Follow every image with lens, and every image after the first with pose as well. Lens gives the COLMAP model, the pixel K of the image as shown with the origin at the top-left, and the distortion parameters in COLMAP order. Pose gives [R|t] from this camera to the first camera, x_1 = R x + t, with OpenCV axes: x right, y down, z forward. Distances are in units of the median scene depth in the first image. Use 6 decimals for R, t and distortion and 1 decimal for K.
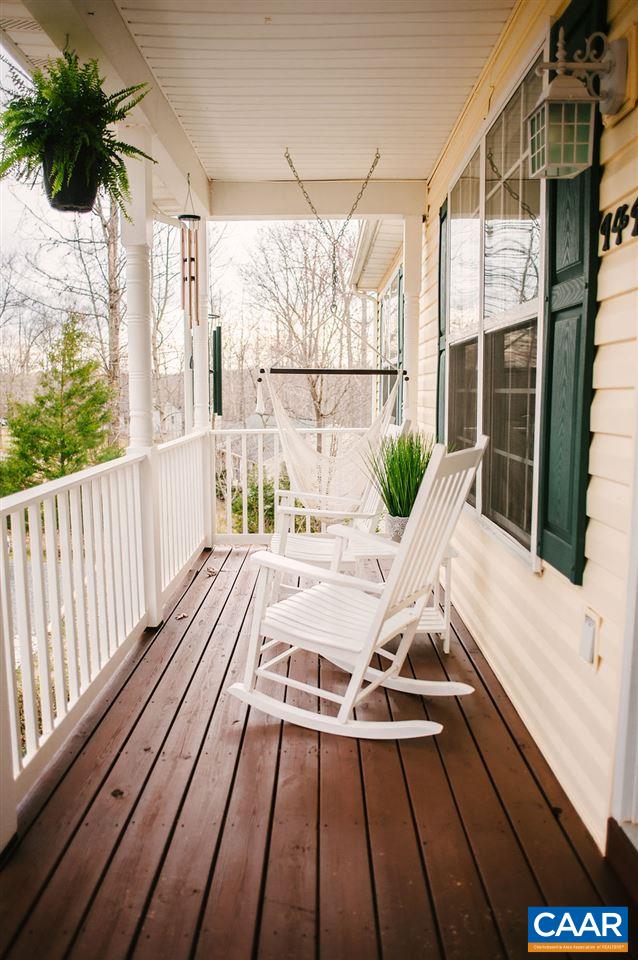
lens RADIAL K [[692.9, 0, 319.0], [0, 692.9, 480.0], [0, 0, 1]] dist [-0.087778, 0.073938]
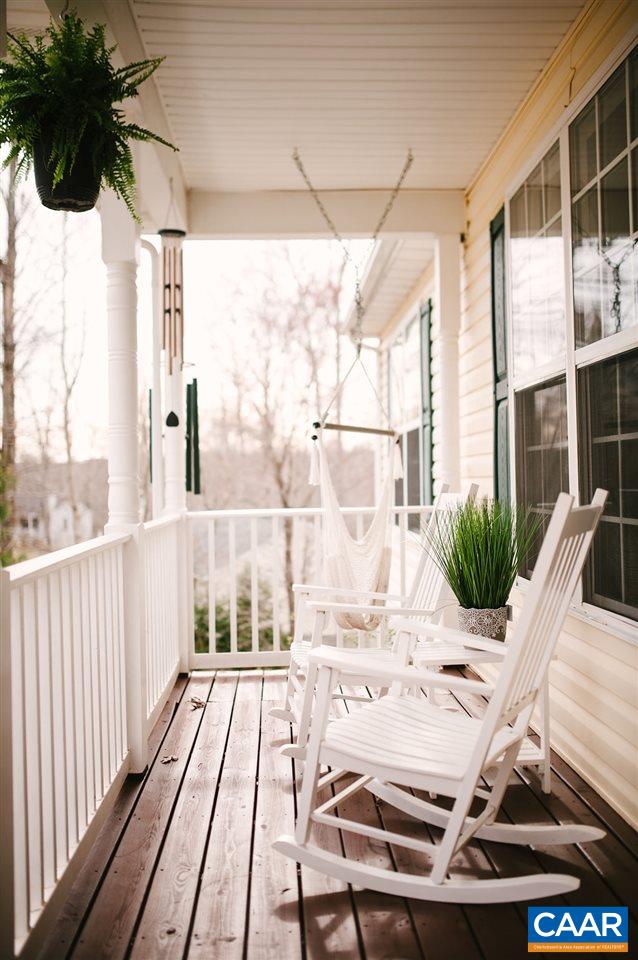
lens RADIAL K [[931.1, 0, 319.0], [0, 931.1, 480.0], [0, 0, 1]] dist [-0.024615, -0.007324]
pose [[0.998420, -0.014012, 0.054425, -0.112806], [0.021040, 0.991186, -0.130797, 0.045634], [-0.052112, 0.131735, 0.989914, -0.017446]]
